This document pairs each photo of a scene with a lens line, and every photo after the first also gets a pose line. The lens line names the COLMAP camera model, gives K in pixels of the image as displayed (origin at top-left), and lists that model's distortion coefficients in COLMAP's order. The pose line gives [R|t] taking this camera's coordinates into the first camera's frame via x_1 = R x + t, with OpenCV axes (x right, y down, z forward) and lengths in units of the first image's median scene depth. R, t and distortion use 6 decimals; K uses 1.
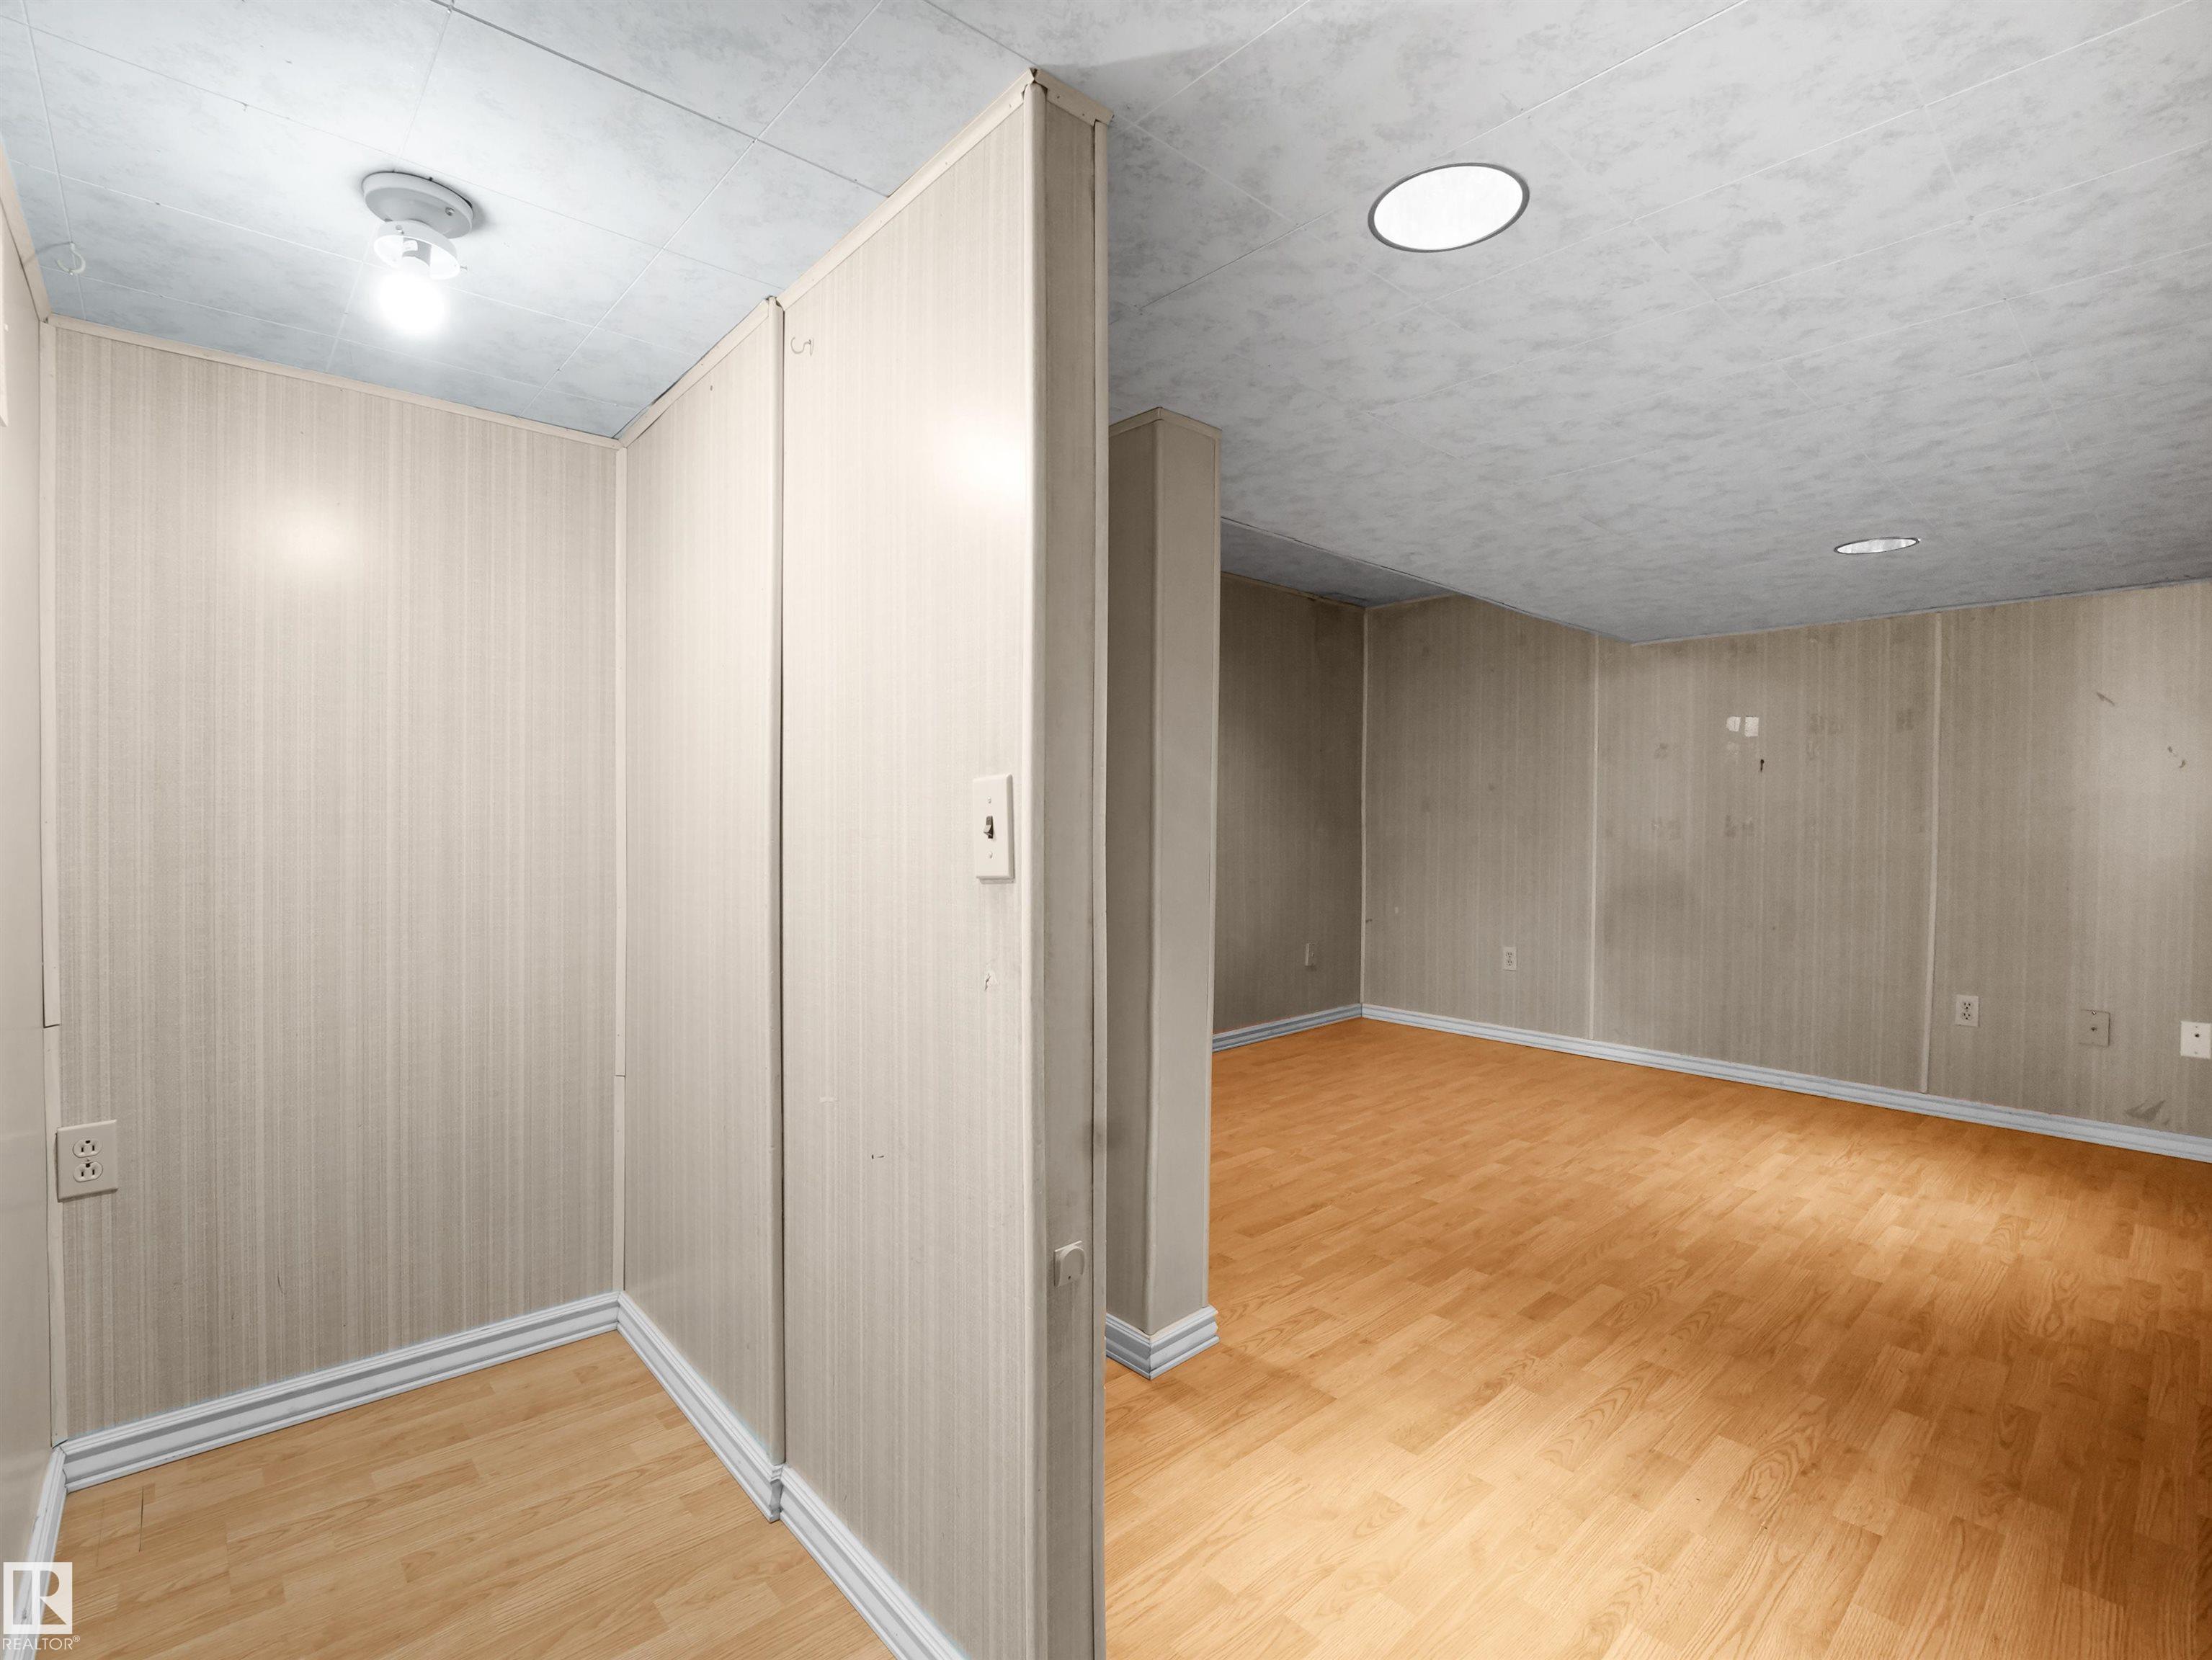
lens RADIAL K [[1023.3, 0, 1099.5], [0, 1023.3, 824.0], [0, 0, 1]] dist [-0.006133, -0.001118]
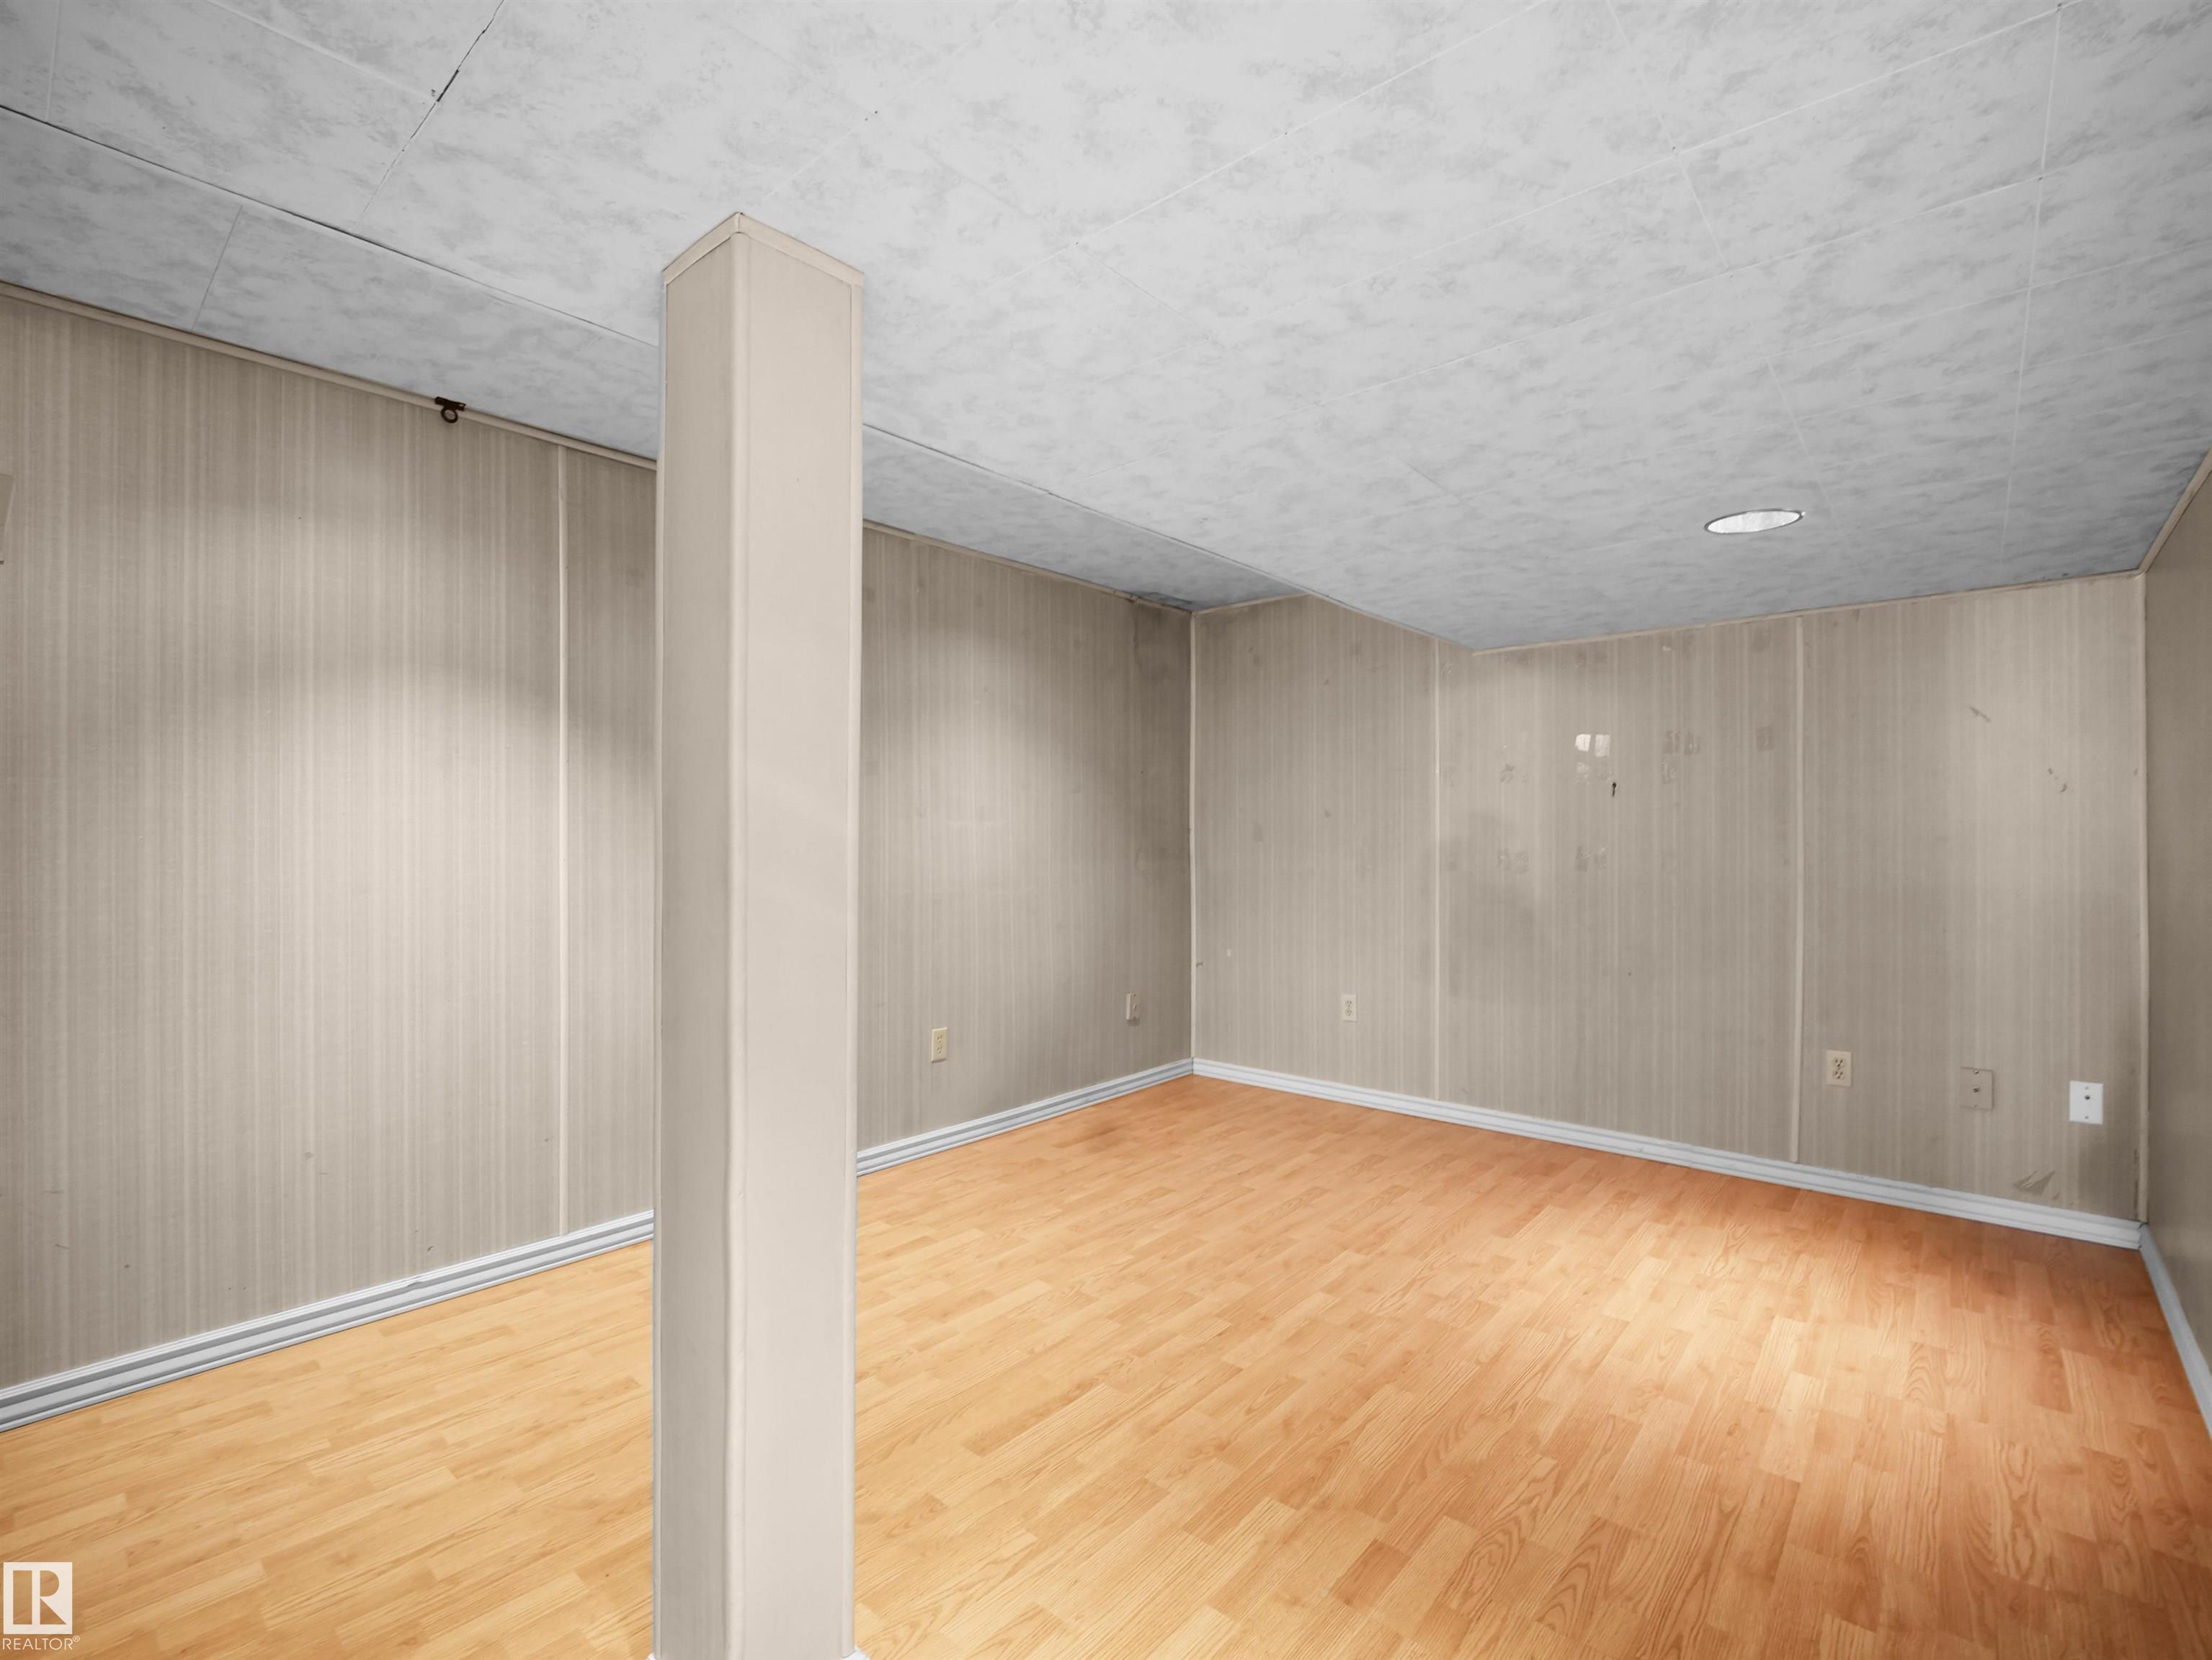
lens RADIAL K [[997.7, 0, 1132.2], [0, 997.7, 830.8], [0, 0, 1]] dist [-0.006395, -0.000182]
pose [[0.989185, -0.008083, 0.146447, 0.148526], [0.010007, 0.999873, -0.012403, -0.020323], [-0.146328, 0.013735, 0.989141, 0.282345]]
